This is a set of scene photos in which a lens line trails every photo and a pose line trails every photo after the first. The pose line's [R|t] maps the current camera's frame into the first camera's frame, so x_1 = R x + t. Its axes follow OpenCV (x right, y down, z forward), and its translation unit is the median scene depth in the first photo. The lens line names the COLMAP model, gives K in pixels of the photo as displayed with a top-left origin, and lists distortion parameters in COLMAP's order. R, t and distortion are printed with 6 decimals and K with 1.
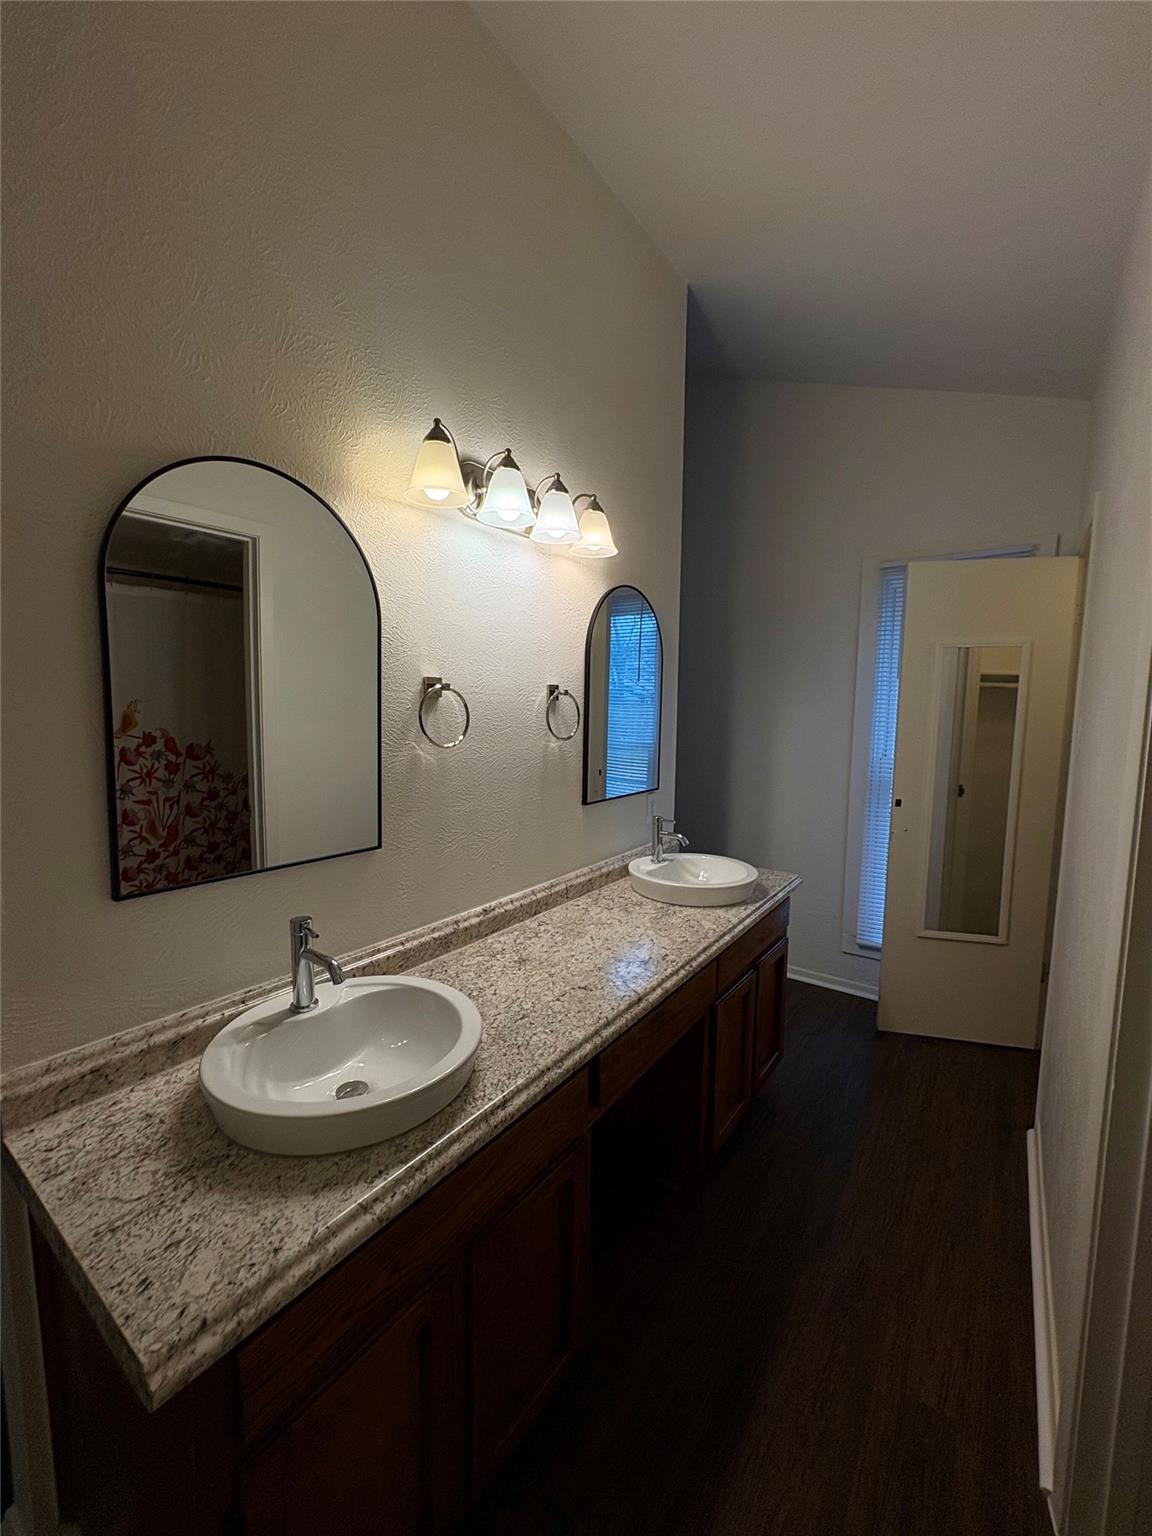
lens RADIAL K [[613.6, 0, 575.2], [0, 613.6, 767.6], [0, 0, 1]] dist [0.005875, 0.000010]
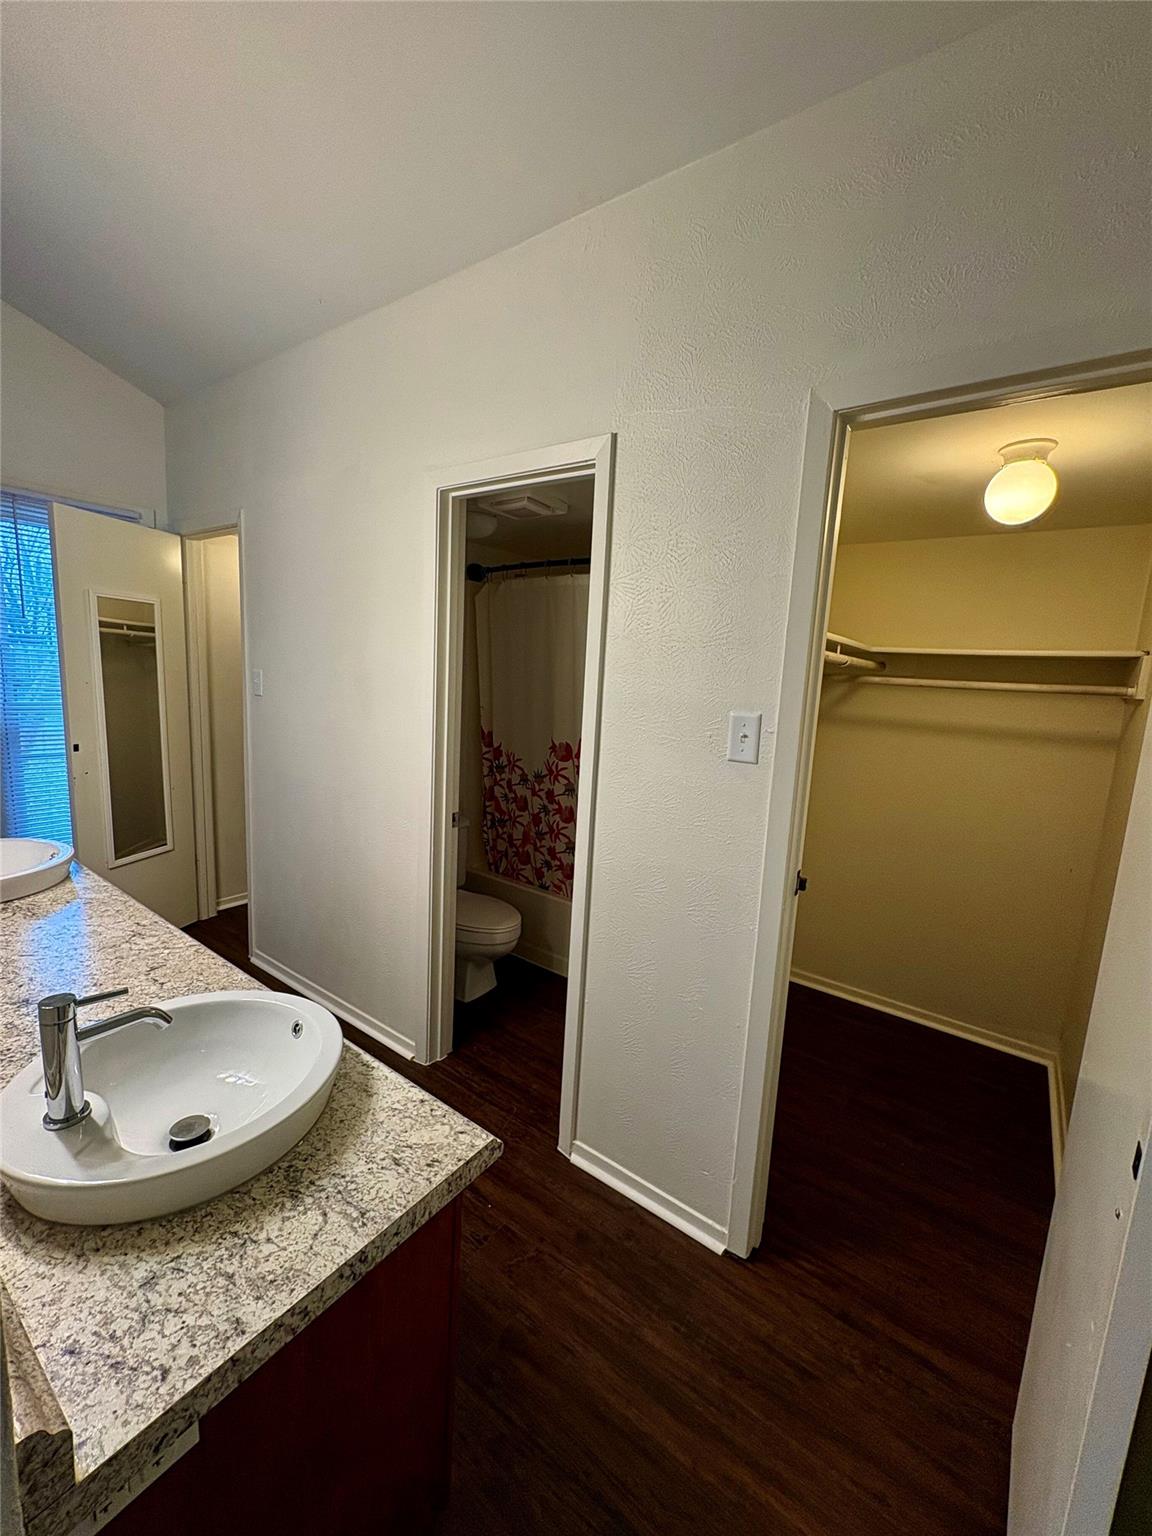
lens RADIAL K [[613.6, 0, 575.3], [0, 613.6, 769.1], [0, 0, 1]] dist [0.005875, 0.000010]
pose [[0.004250, -0.174360, 0.984673, -0.705955], [0.046135, 0.983667, 0.173983, -0.068648], [-0.998926, 0.044688, 0.012224, 0.254383]]
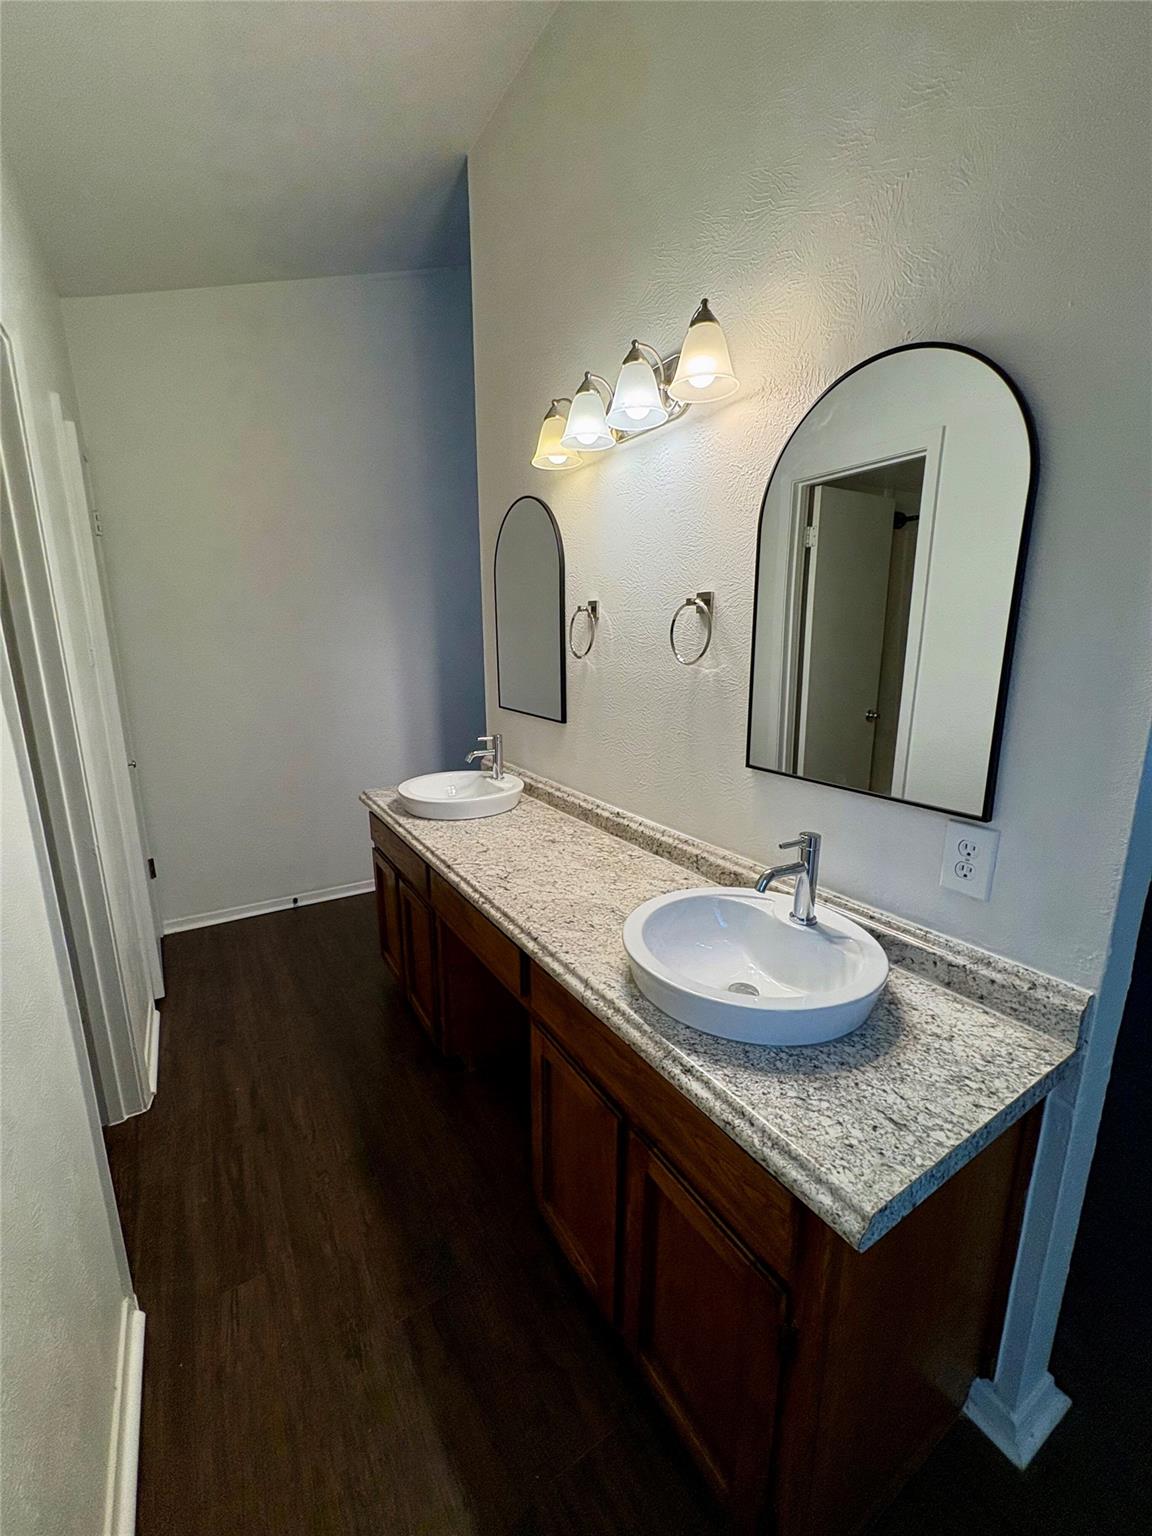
lens RADIAL K [[613.6, 0, 568.5], [0, 613.6, 768.7], [0, 0, 1]] dist [0.005875, 0.000010]
pose [[-0.381907, 0.186538, -0.905180, 0.842943], [-0.095735, 0.966165, 0.239498, -0.095667], [0.919229, 0.178123, -0.351127, 1.260883]]
